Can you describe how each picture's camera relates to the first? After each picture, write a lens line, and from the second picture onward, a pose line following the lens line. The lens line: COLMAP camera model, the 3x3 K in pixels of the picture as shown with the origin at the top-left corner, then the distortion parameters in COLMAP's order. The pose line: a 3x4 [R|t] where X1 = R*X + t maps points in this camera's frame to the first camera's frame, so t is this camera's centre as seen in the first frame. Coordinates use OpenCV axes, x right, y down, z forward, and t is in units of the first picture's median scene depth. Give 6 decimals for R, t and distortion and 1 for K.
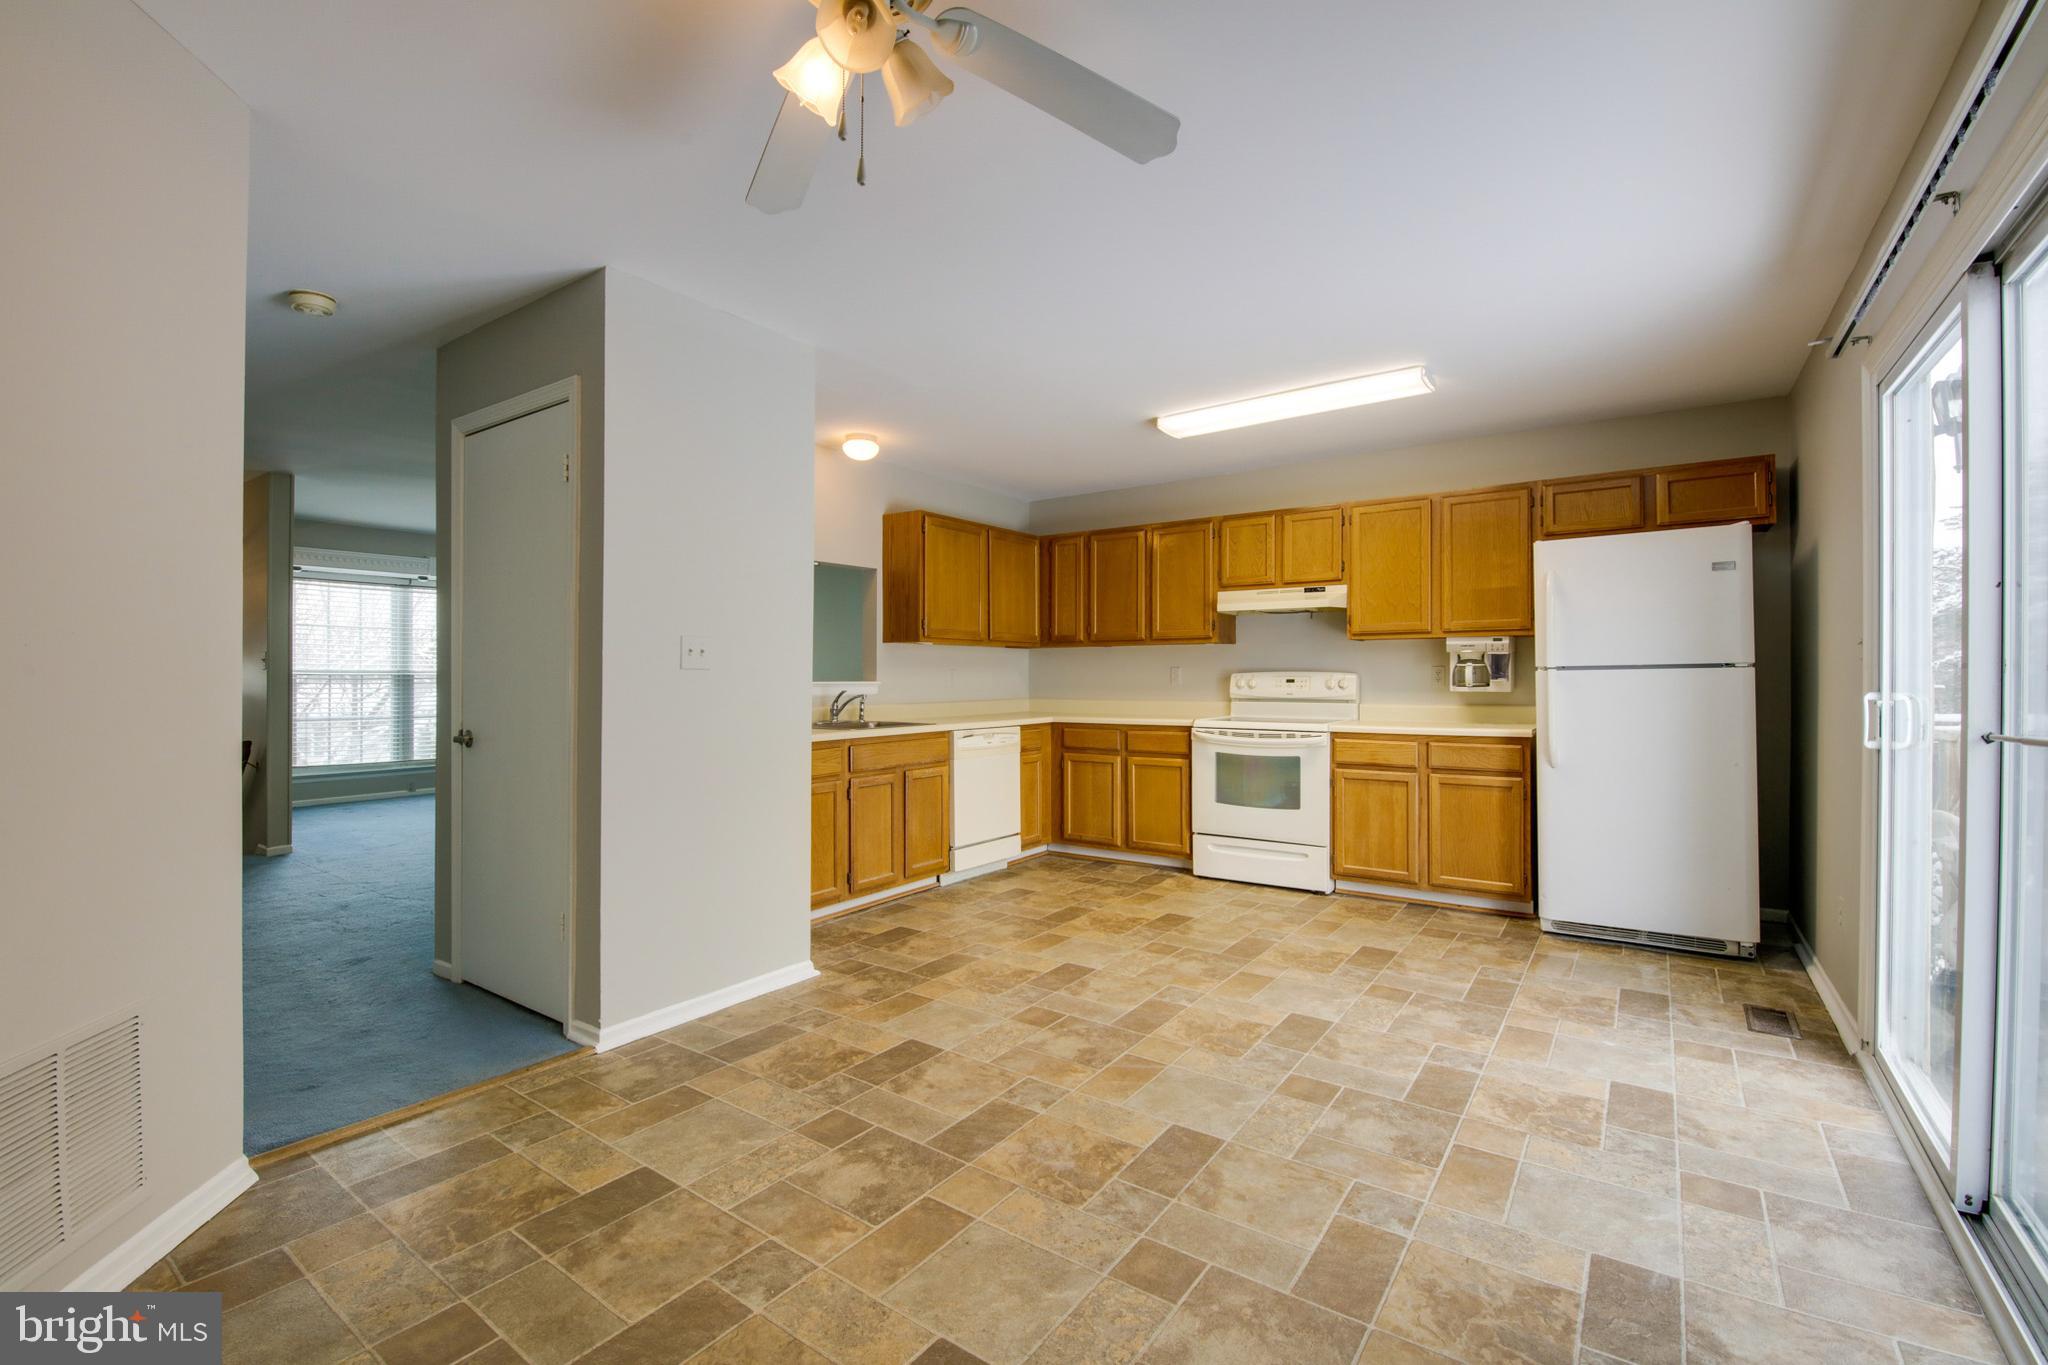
lens RADIAL K [[884.0, 0, 1021.9], [0, 884.0, 674.1], [0, 0, 1]] dist [-0.001156, -0.009908]
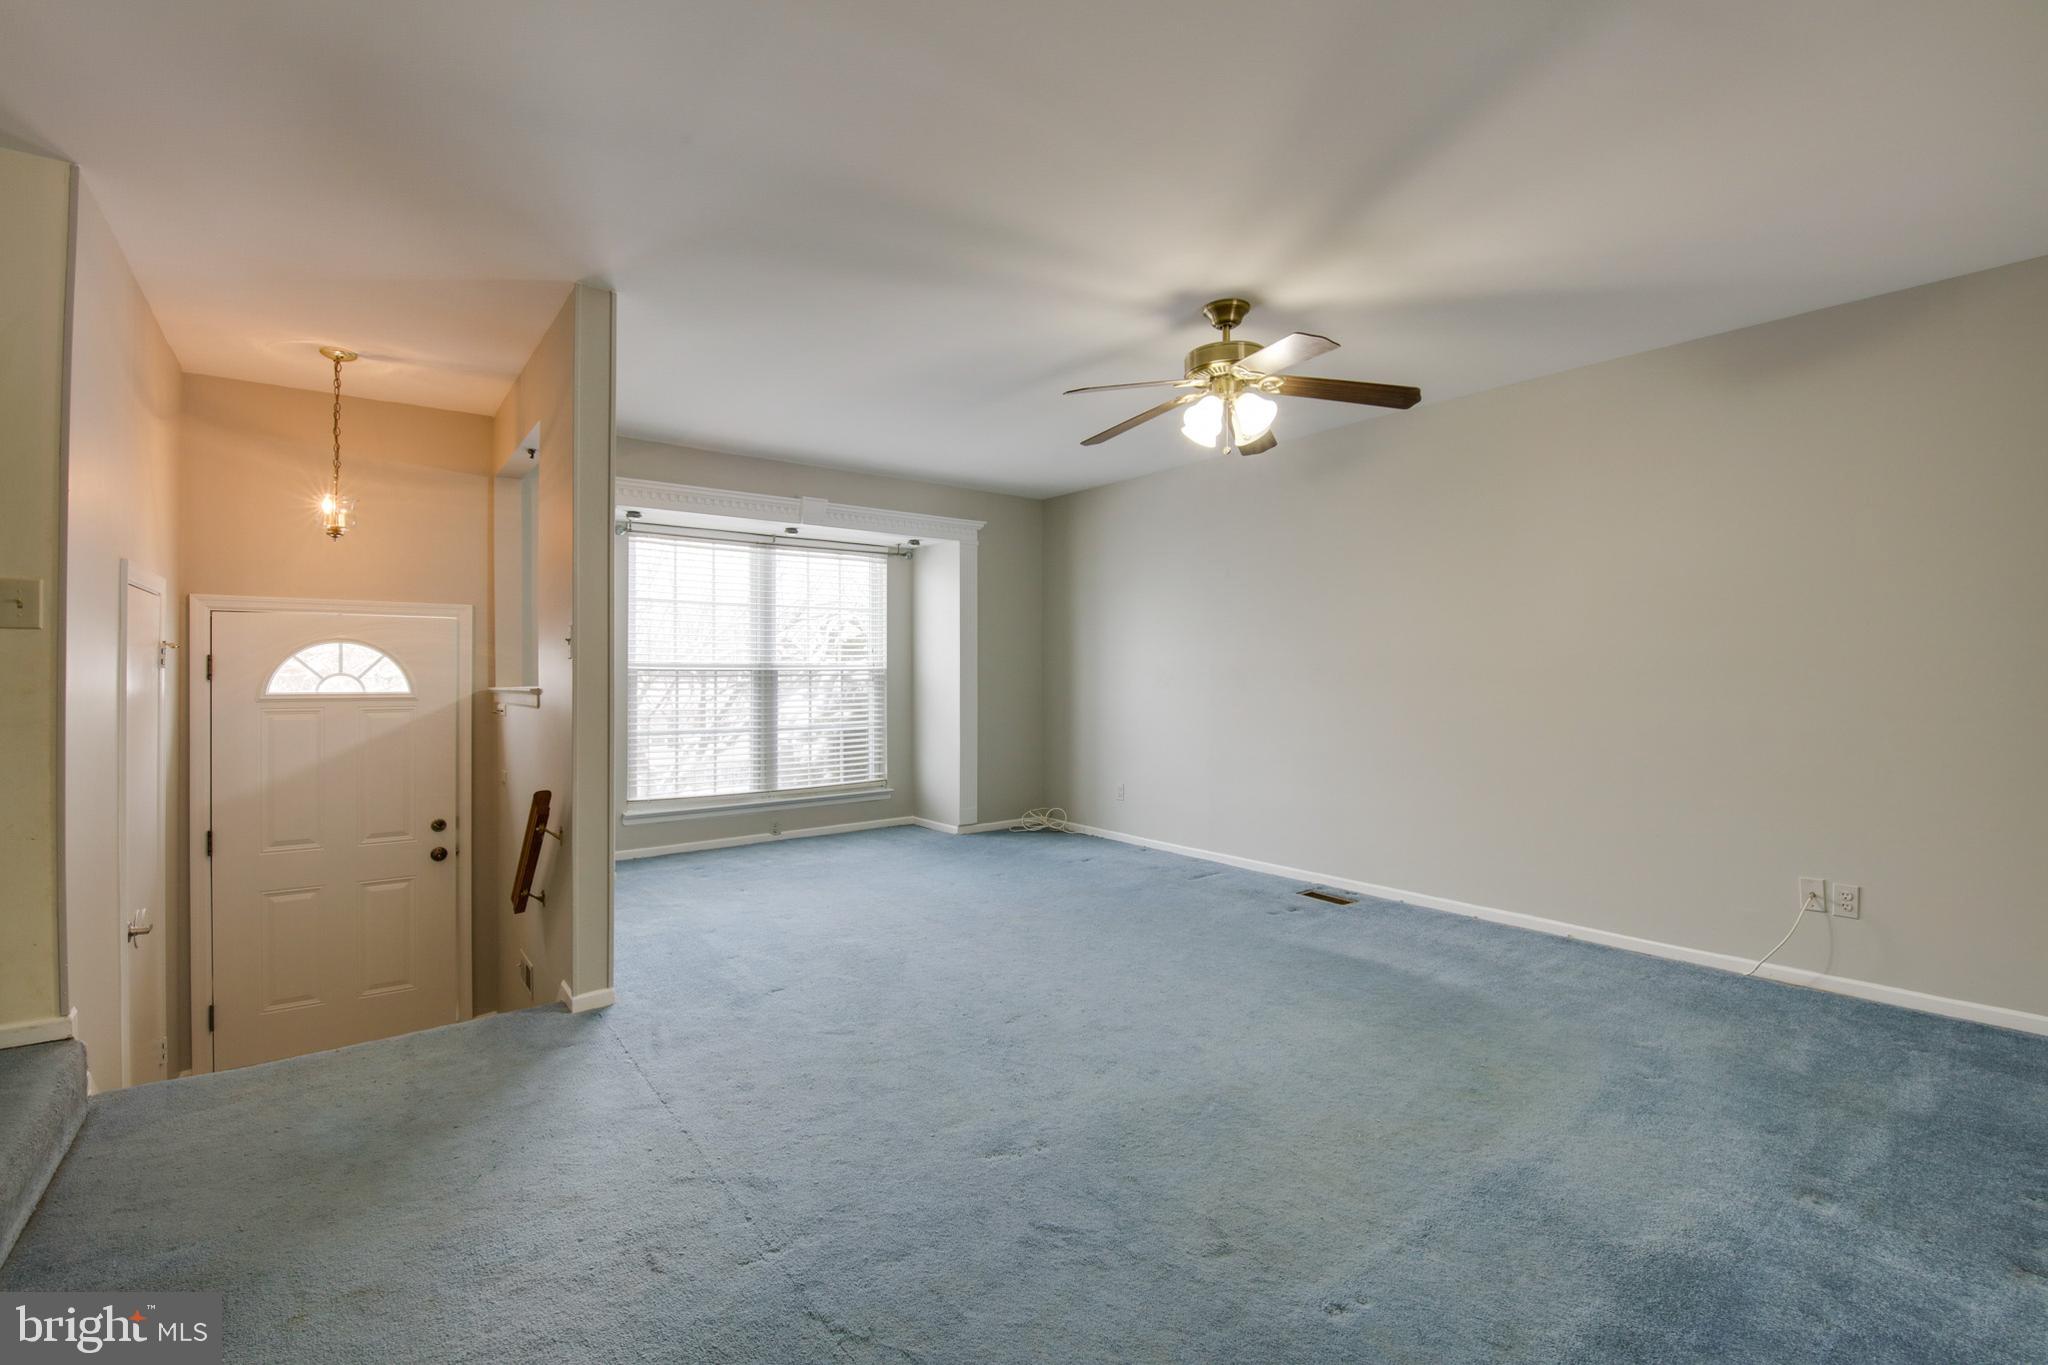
lens RADIAL K [[884.0, 0, 1021.9], [0, 884.0, 674.1], [0, 0, 1]] dist [-0.001156, -0.009908]
pose [[0.956843, 0.000160, -0.290605, -0.539177], [0.000616, 0.999996, 0.002578, 0.003883], [0.290605, -0.002646, 0.956840, 0.686156]]
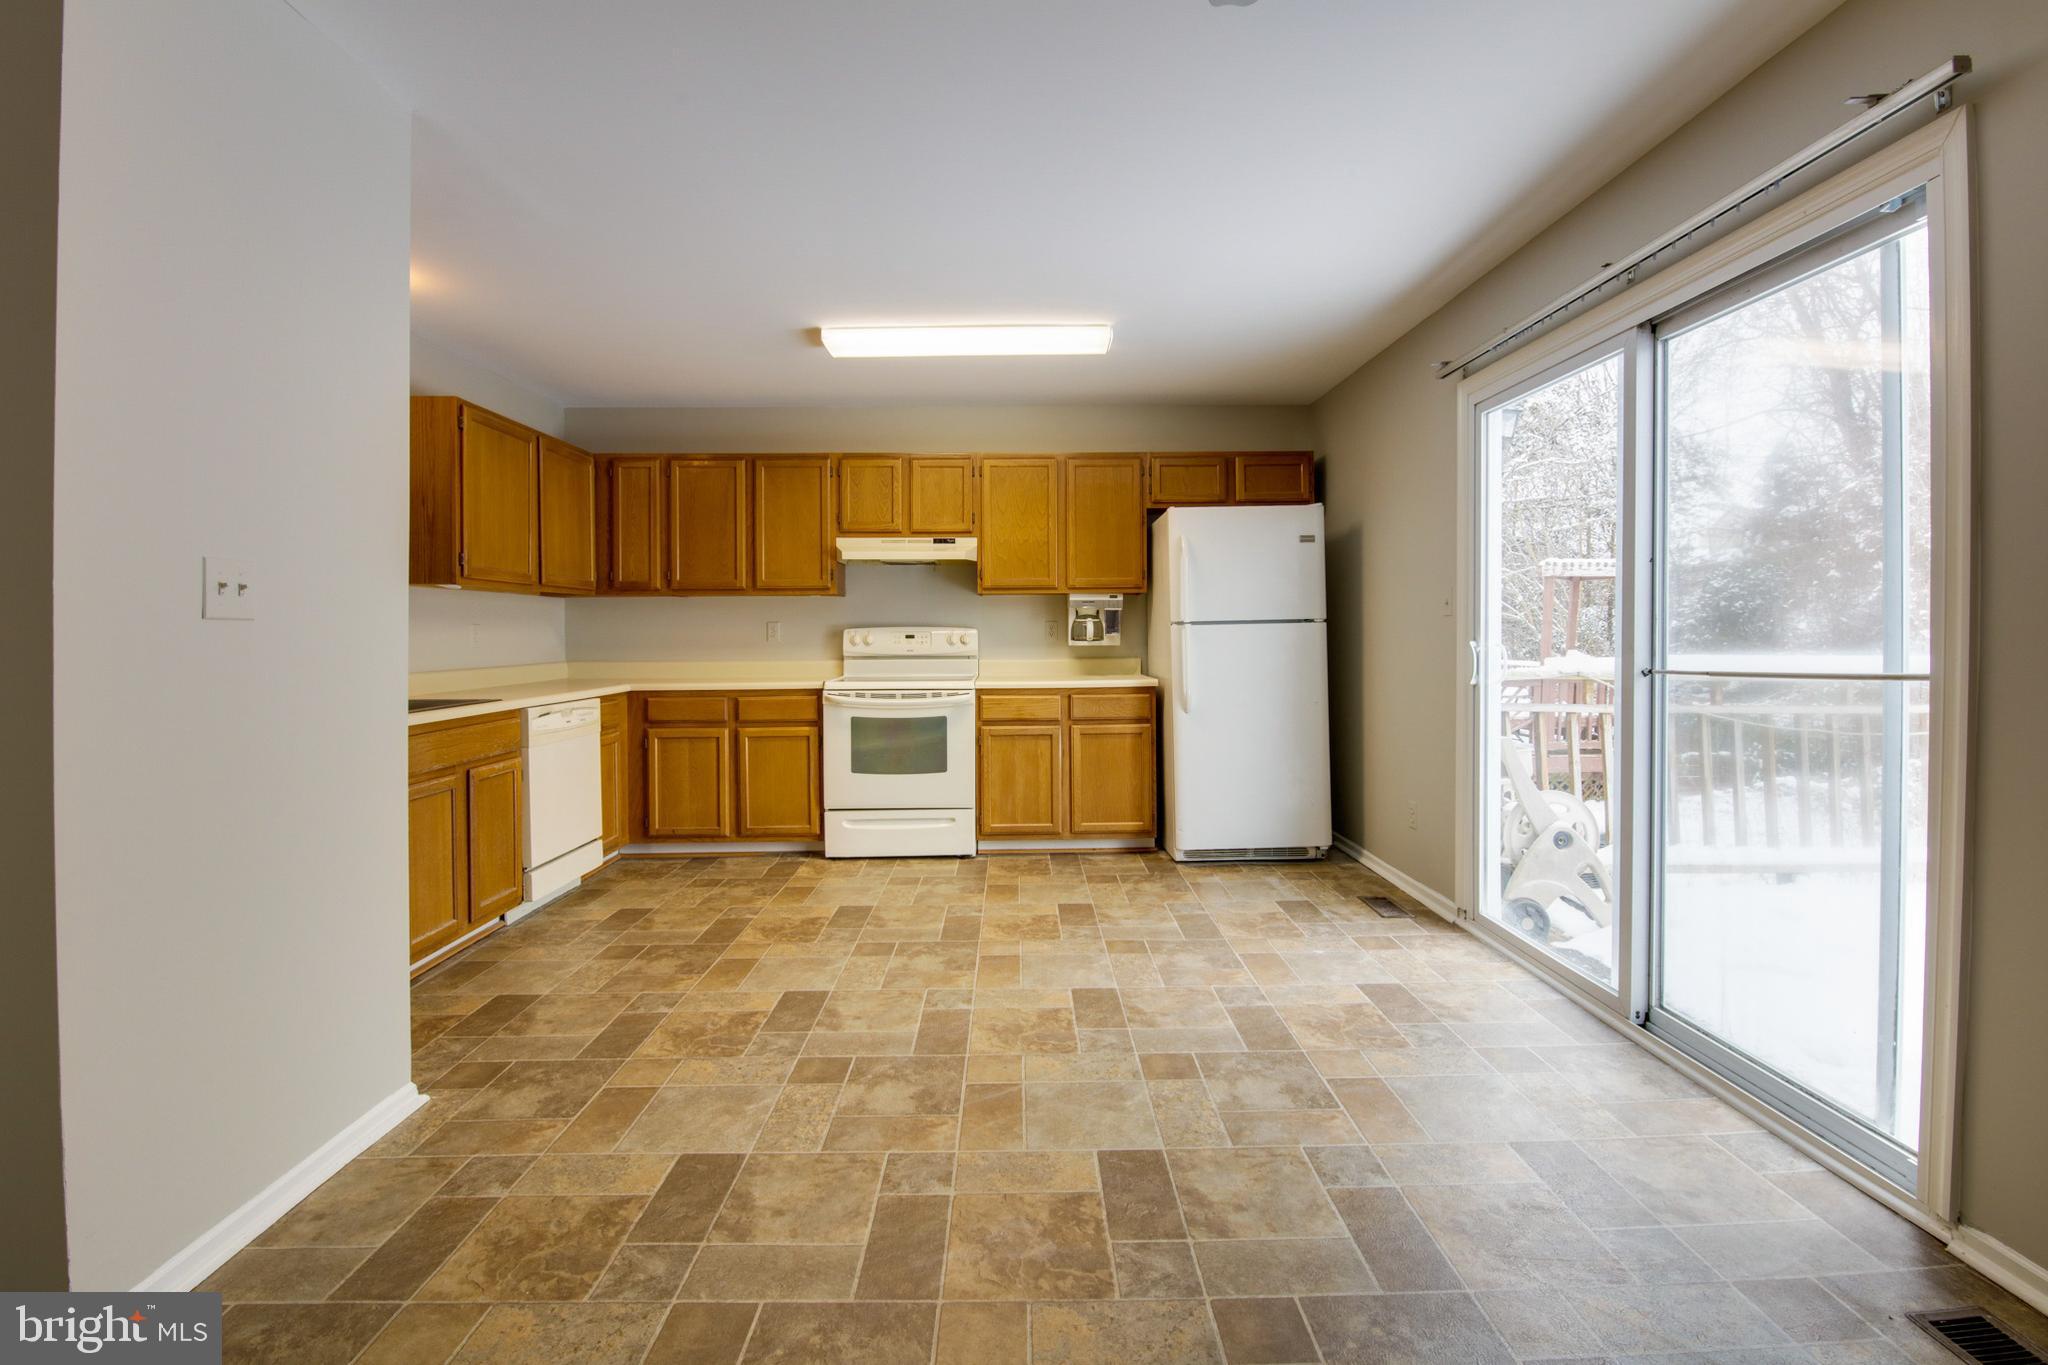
lens RADIAL K [[915.8, 0, 1023.9], [0, 915.8, 638.9], [0, 0, 1]] dist [0.001422, -0.011040]
pose [[0.806314, -0.007606, 0.591438, -0.200784], [0.003110, 0.999958, 0.008619, 0.002295], [-0.591479, -0.005111, 0.806304, 0.161849]]
